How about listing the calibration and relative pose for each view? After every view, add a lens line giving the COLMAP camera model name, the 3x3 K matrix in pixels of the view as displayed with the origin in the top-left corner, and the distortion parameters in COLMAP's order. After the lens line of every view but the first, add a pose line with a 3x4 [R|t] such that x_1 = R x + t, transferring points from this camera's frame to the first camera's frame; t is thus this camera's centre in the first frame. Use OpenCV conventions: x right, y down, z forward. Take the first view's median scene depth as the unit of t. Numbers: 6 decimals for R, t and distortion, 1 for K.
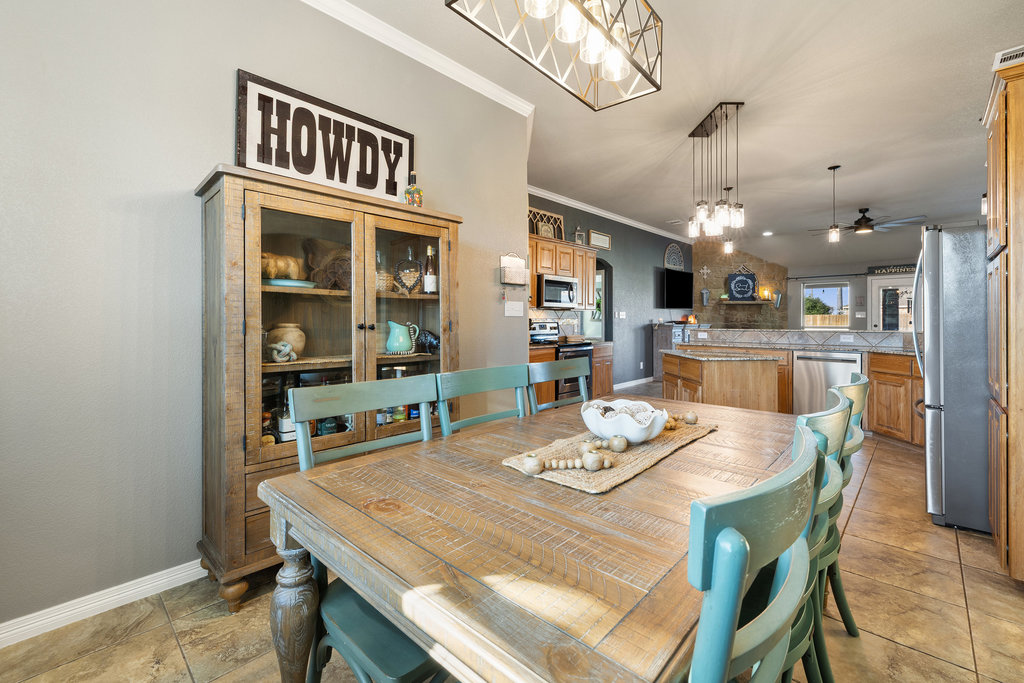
lens RADIAL K [[431.2, 0, 503.2], [0, 431.2, 327.2], [0, 0, 1]] dist [-0.001307, 0.000442]
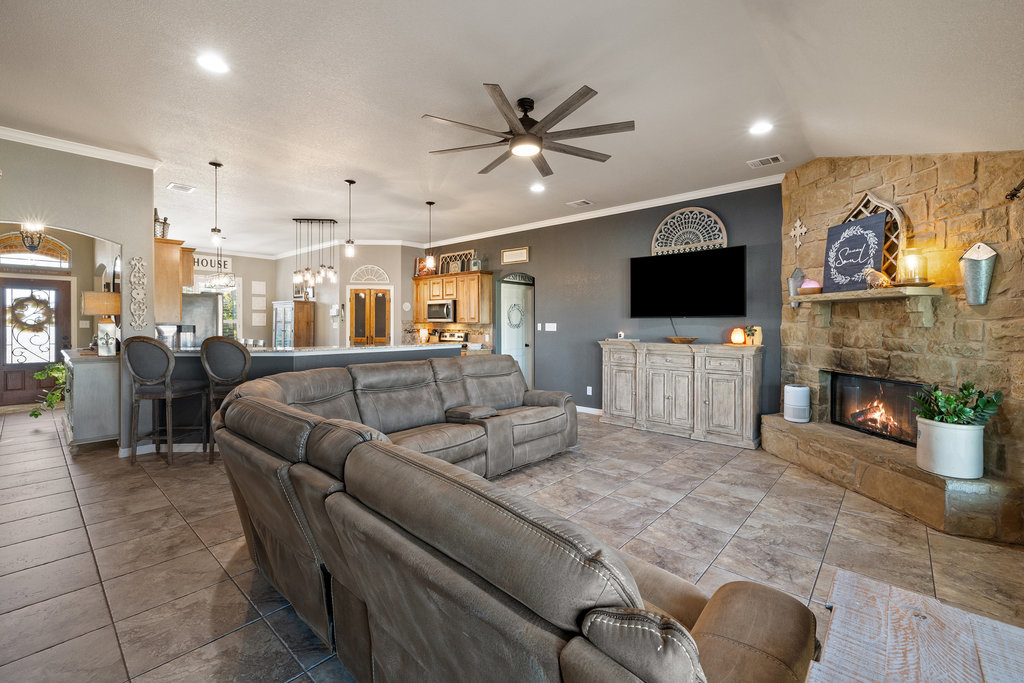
lens RADIAL K [[431.2, 0, 511.2], [0, 431.2, 325.1], [0, 0, 1]] dist [-0.001307, 0.000442]
pose [[0.047262, 0.006597, -0.998861, 0.922519], [-0.019074, 0.999802, 0.005701, -0.028187], [0.998700, 0.018783, 0.047378, 0.687734]]
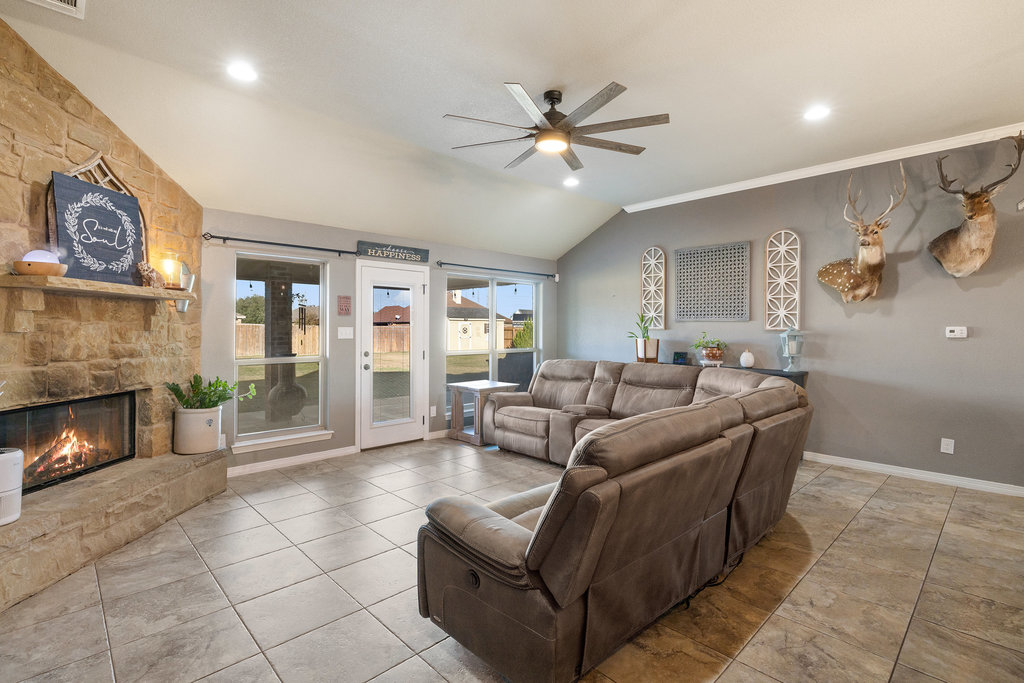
lens RADIAL K [[487.8, 0, 511.1], [0, 487.8, 327.2], [0, 0, 1]] dist [-0.001344, -0.000047]
pose [[0.024019, 0.006761, 0.999689, 0.247832], [0.014167, 0.999874, -0.007103, -0.026784], [-0.999611, 0.014333, 0.023920, 0.733947]]
